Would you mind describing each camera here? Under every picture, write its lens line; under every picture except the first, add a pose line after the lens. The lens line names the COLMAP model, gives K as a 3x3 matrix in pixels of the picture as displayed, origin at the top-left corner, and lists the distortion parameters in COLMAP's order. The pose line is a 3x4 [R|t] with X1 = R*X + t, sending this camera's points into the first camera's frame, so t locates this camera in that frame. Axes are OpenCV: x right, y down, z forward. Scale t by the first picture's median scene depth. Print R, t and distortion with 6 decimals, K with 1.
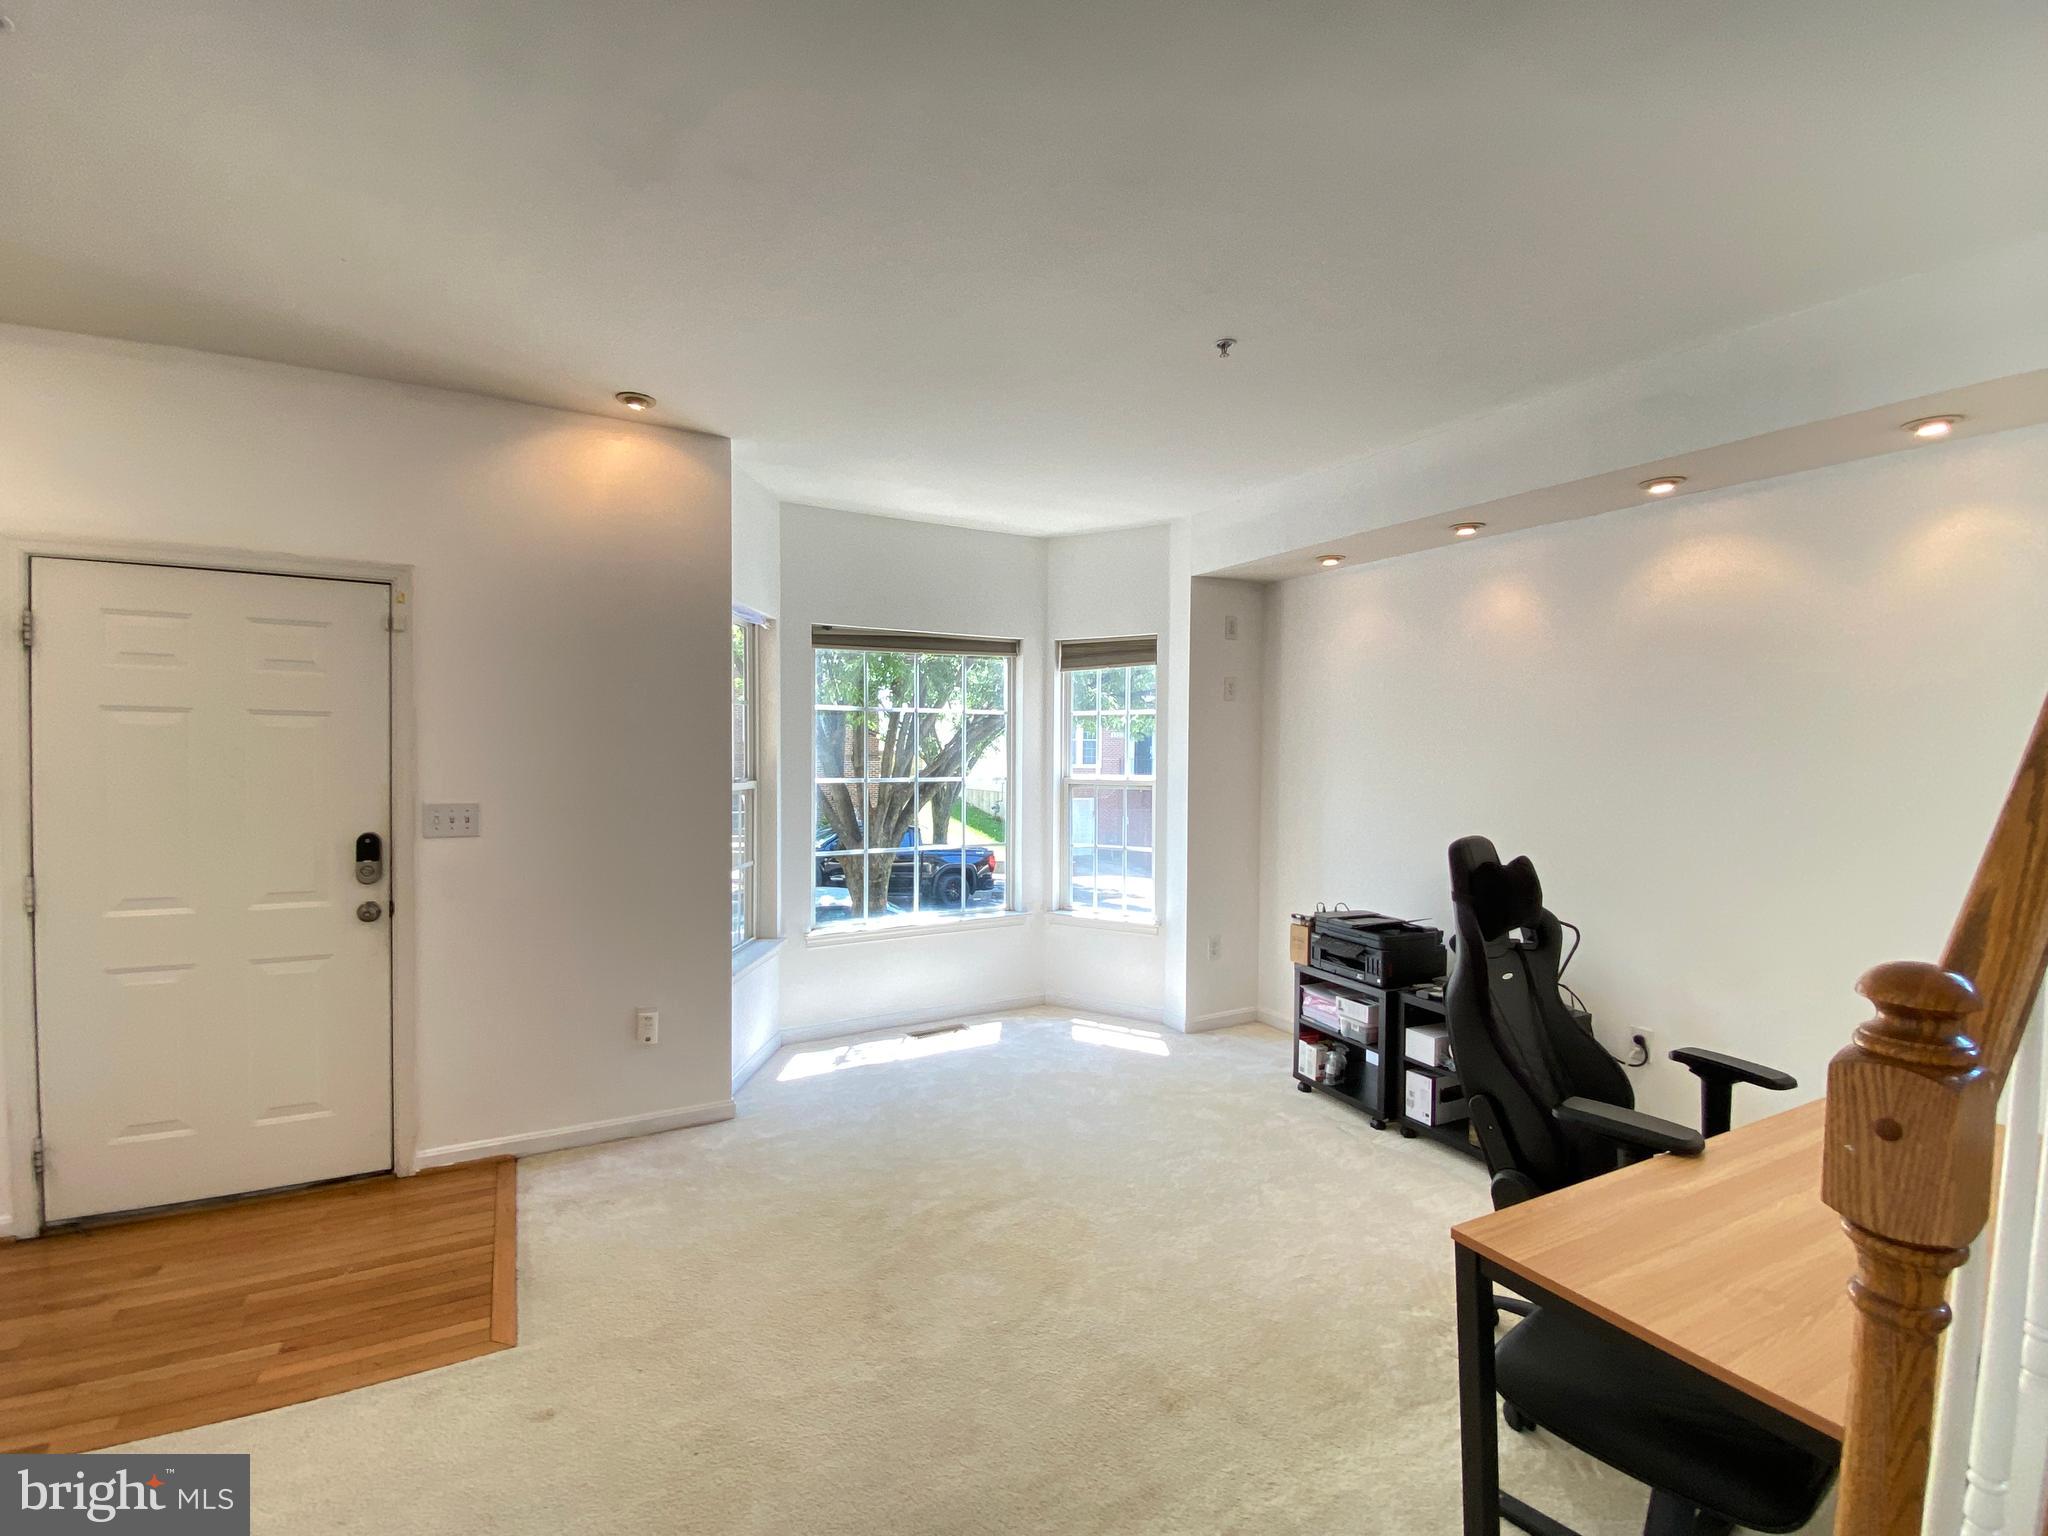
lens RADIAL K [[928.6, 0, 1024.0], [0, 928.6, 768.0], [0, 0, 1]] dist [0.086631, -0.059113]
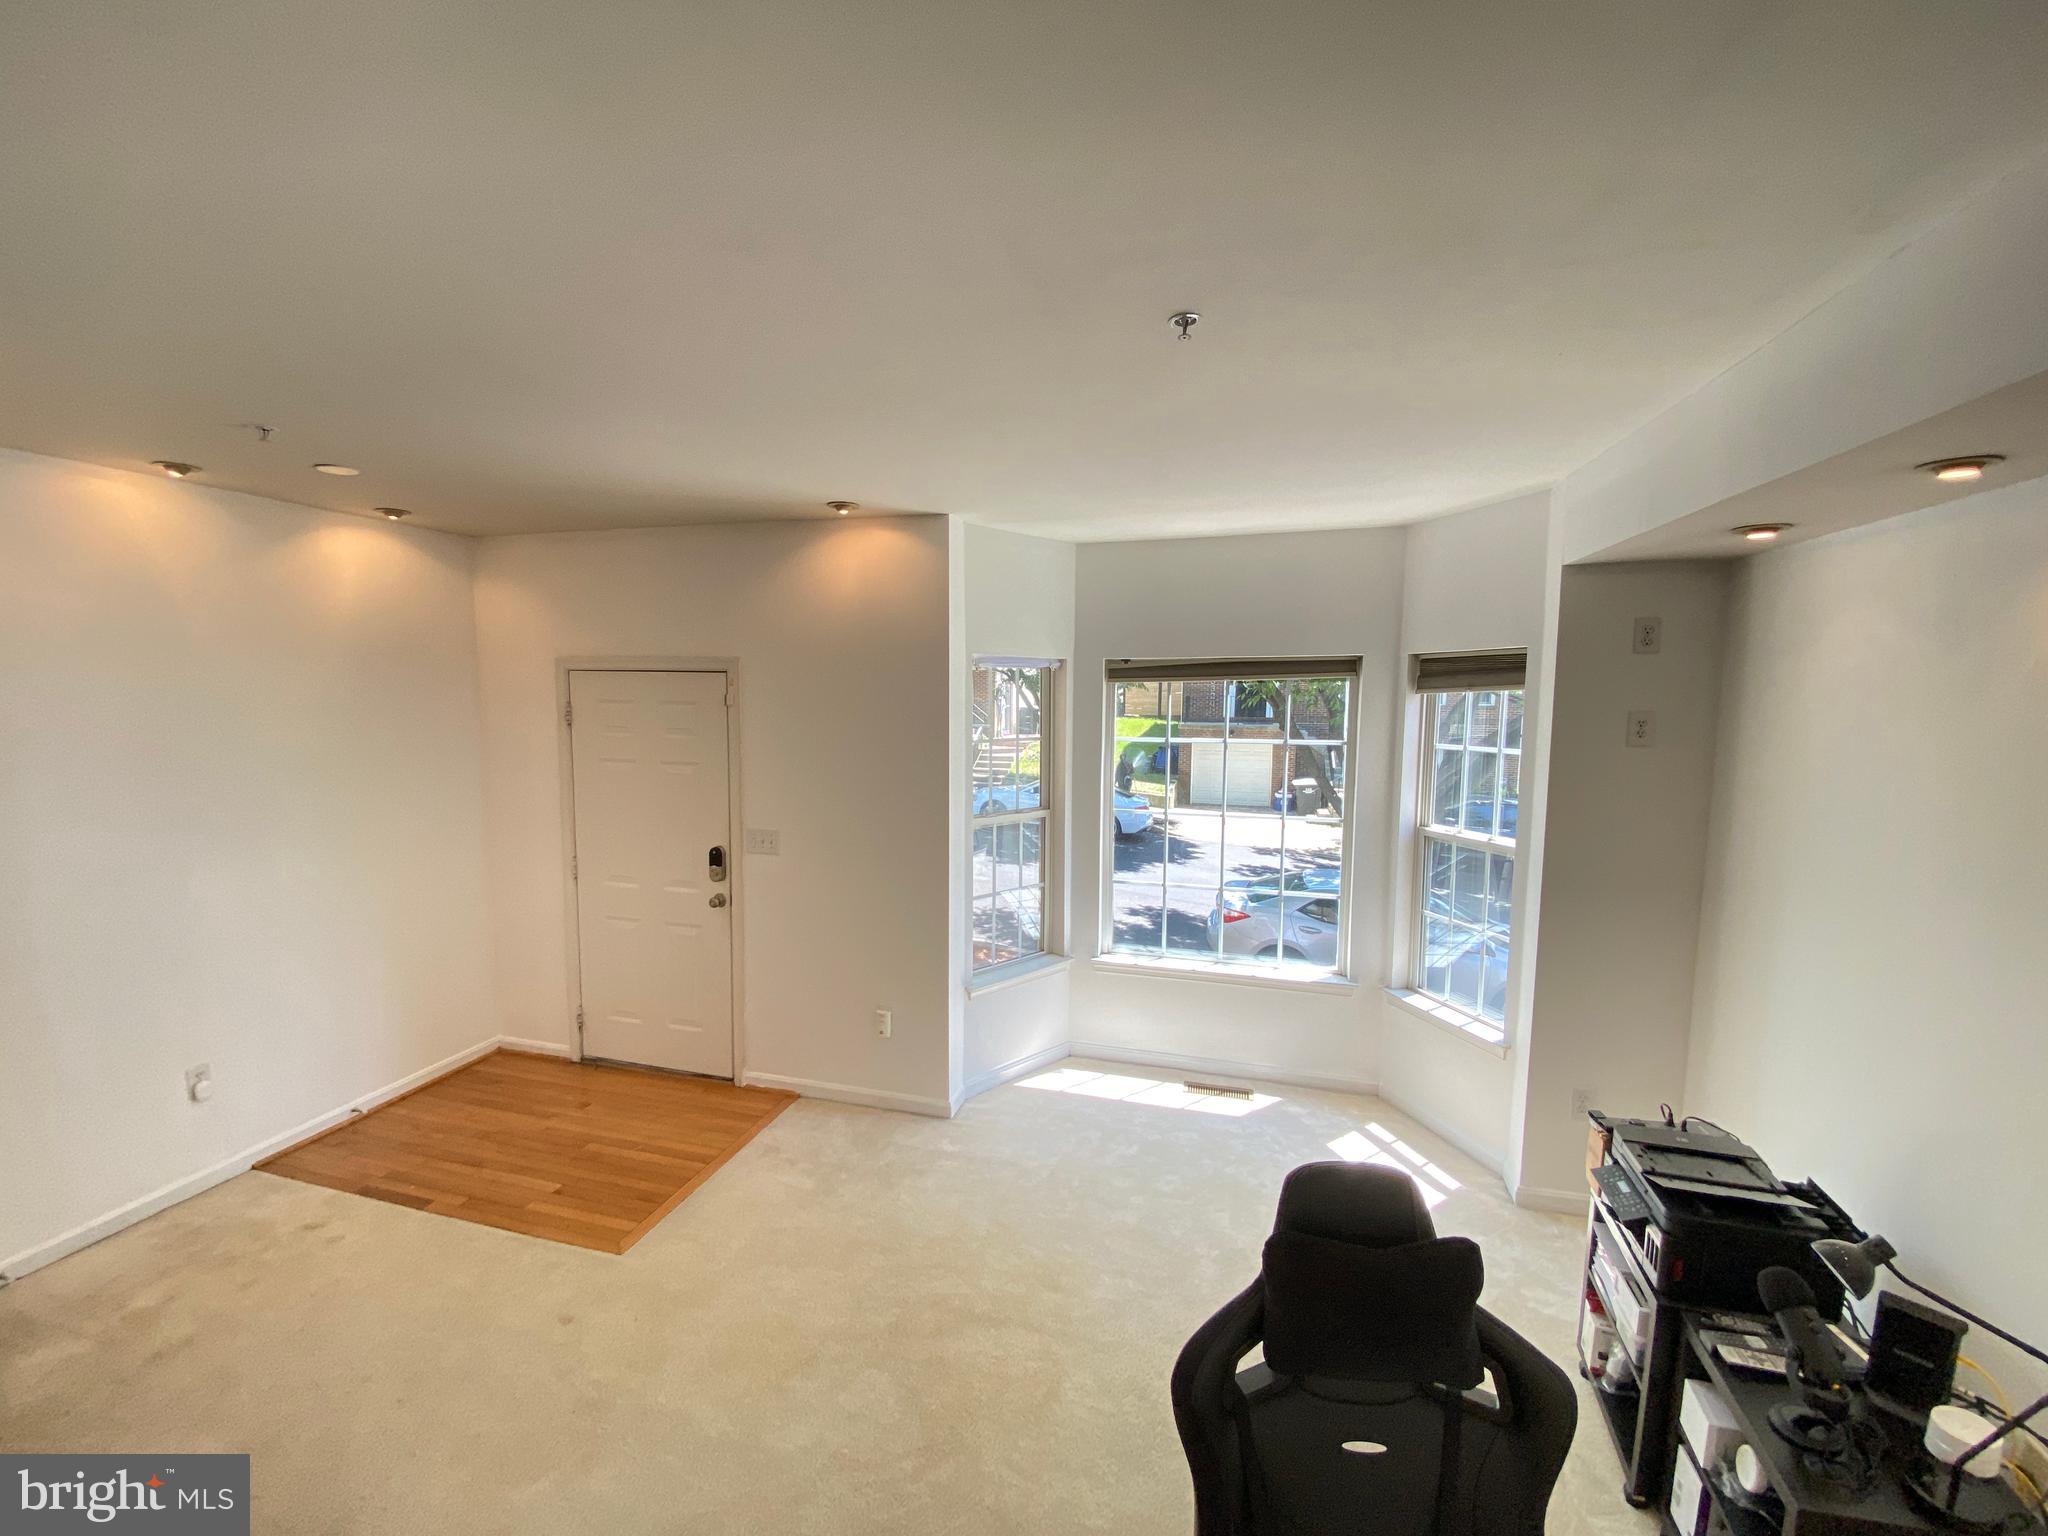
lens RADIAL K [[847.2, 0, 1027.6], [0, 847.2, 762.7], [0, 0, 1]] dist [0.015000, -0.018228]
pose [[0.712191, 0.055008, -0.699828, 0.414715], [-0.016586, 0.997965, 0.061564, -0.112256], [0.701790, -0.032238, 0.711654, 0.325192]]
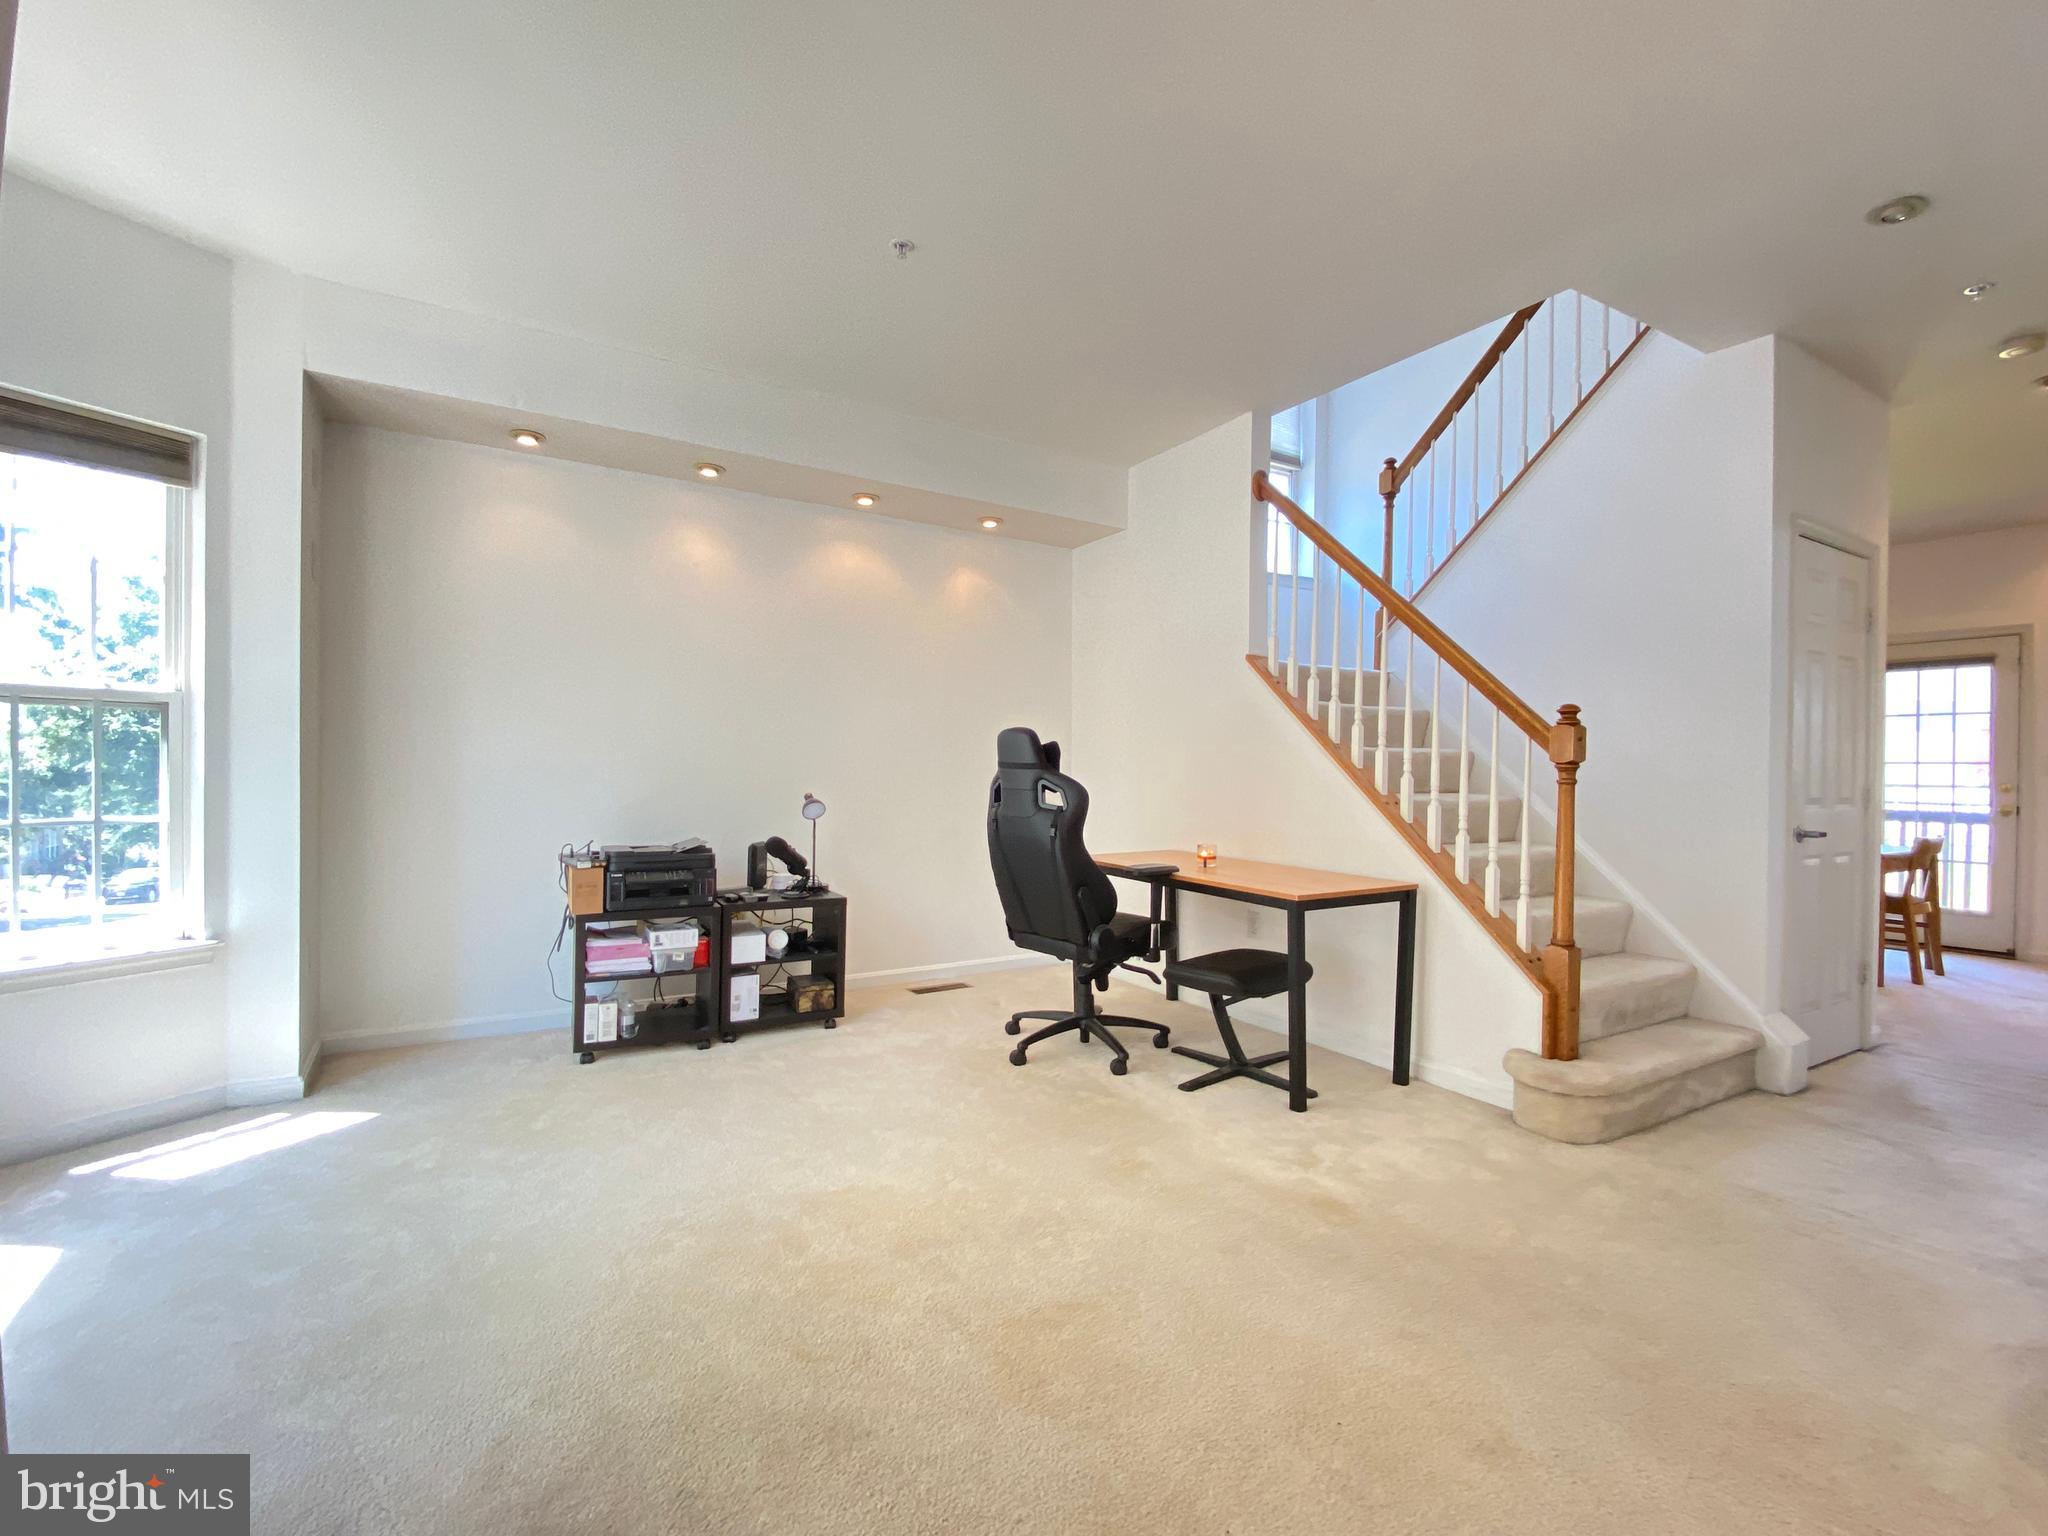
lens RADIAL K [[928.6, 0, 1024.0], [0, 928.6, 768.0], [0, 0, 1]] dist [0.086631, -0.059113]
pose [[-0.051815, -0.008887, 0.998617, -0.585200], [0.007147, 0.999931, 0.009269, 0.073088], [-0.998631, 0.007617, -0.051748, 0.660947]]
